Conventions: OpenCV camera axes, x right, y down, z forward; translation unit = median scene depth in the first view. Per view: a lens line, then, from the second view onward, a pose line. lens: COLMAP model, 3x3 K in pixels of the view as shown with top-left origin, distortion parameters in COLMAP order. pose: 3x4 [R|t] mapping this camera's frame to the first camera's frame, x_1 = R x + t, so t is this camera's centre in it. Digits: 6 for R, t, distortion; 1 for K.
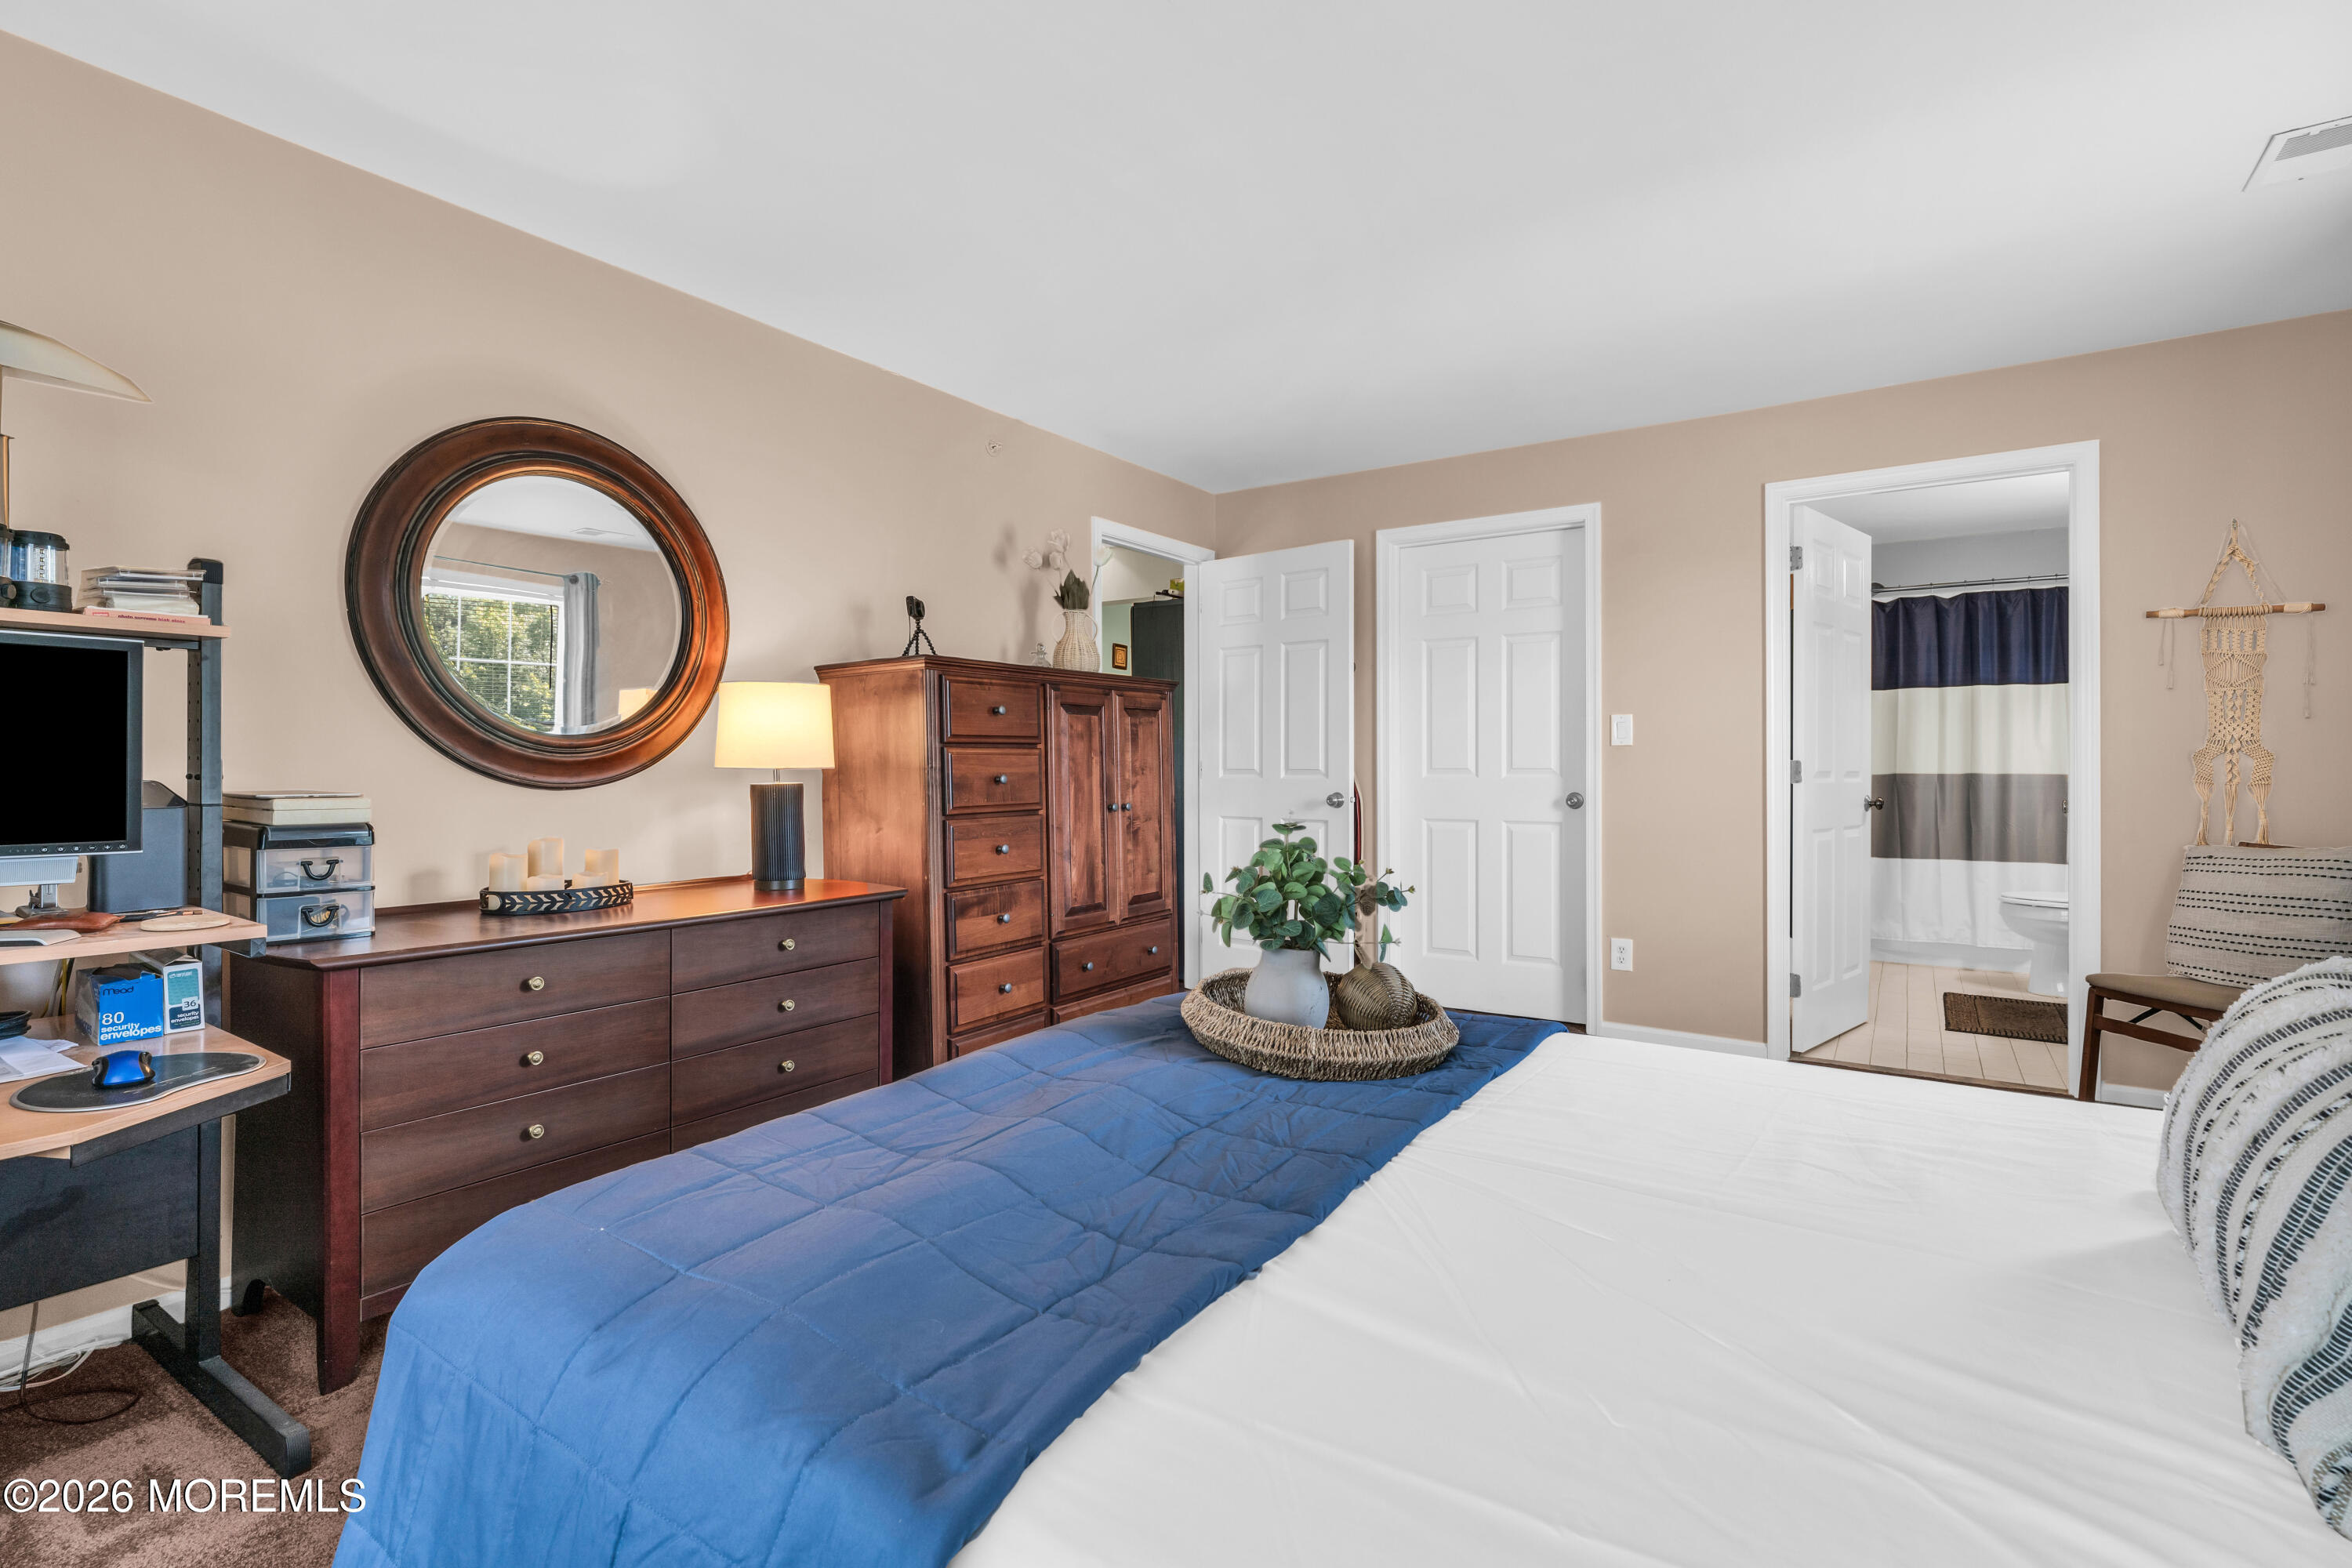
lens RADIAL K [[1063.8, 0, 1178.4], [0, 1063.8, 773.6], [0, 0, 1]] dist [0.000034, -0.000393]
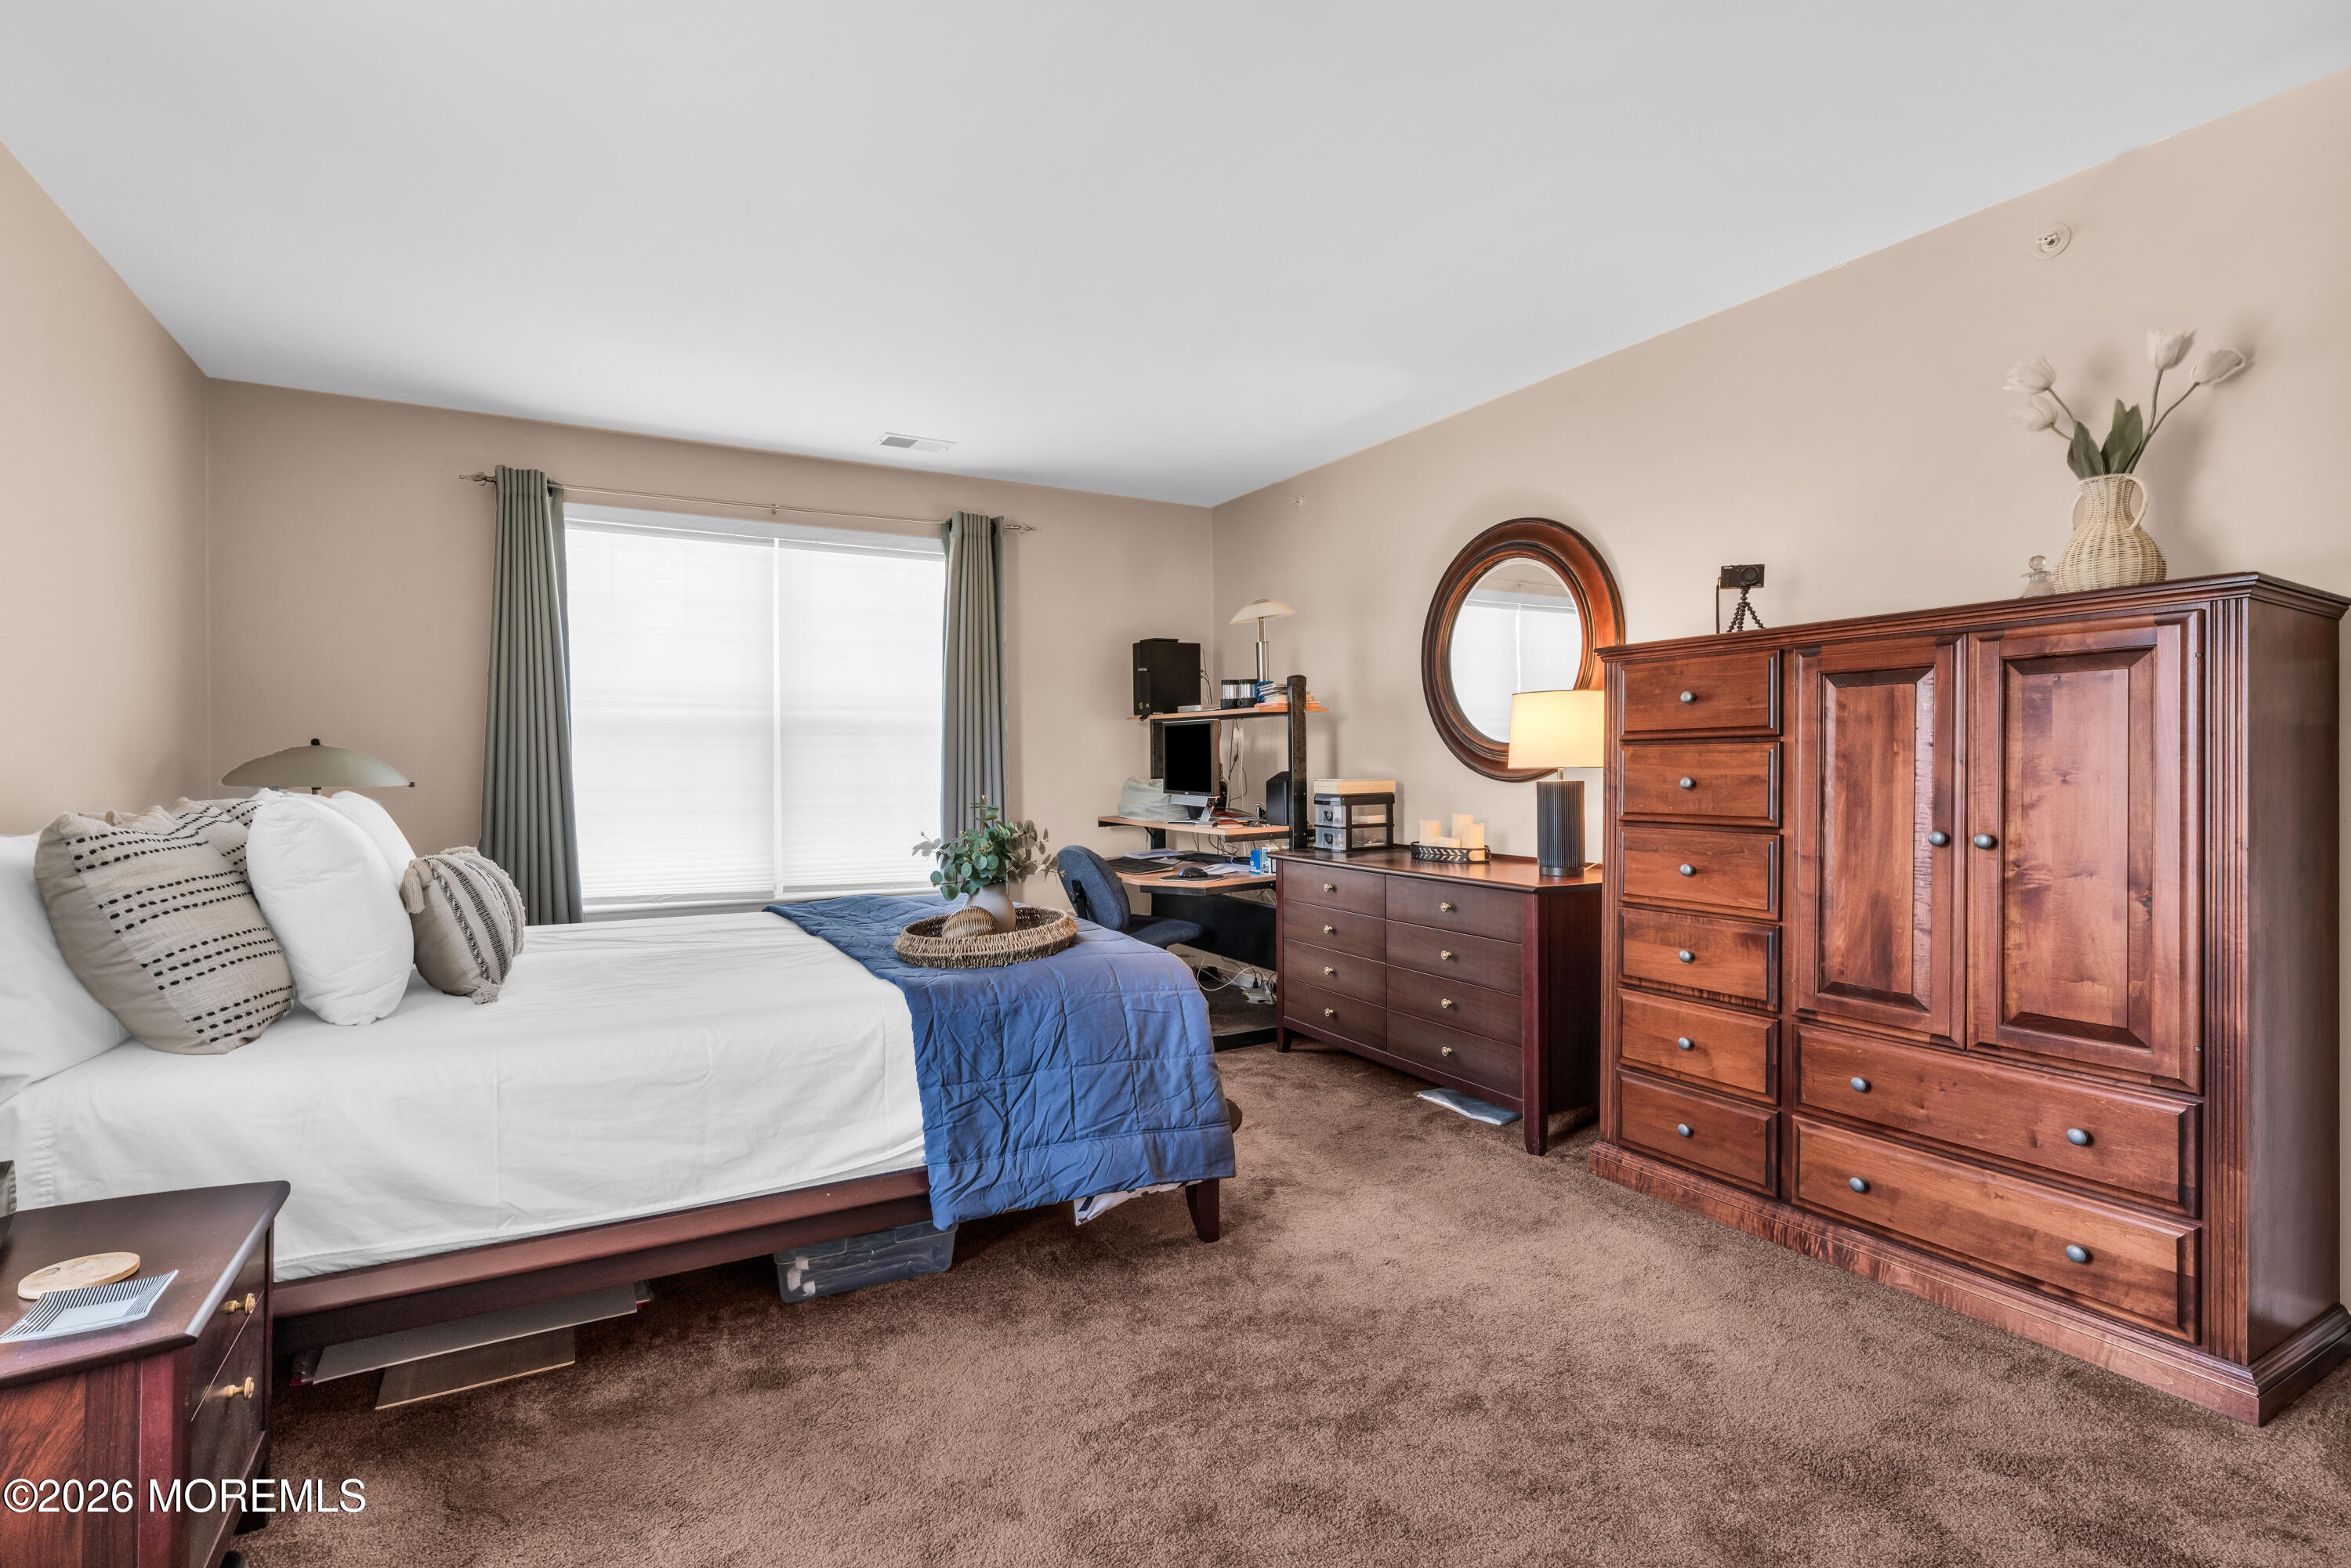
lens RADIAL K [[1063.4, 0, 1174.6], [0, 1063.4, 762.3], [0, 0, 1]] dist [0.000034, -0.000393]
pose [[-0.447286, 0.008152, -0.894354, 1.207415], [0.008576, 0.999952, 0.004825, -0.030185], [0.894350, -0.005512, -0.447334, 1.677120]]
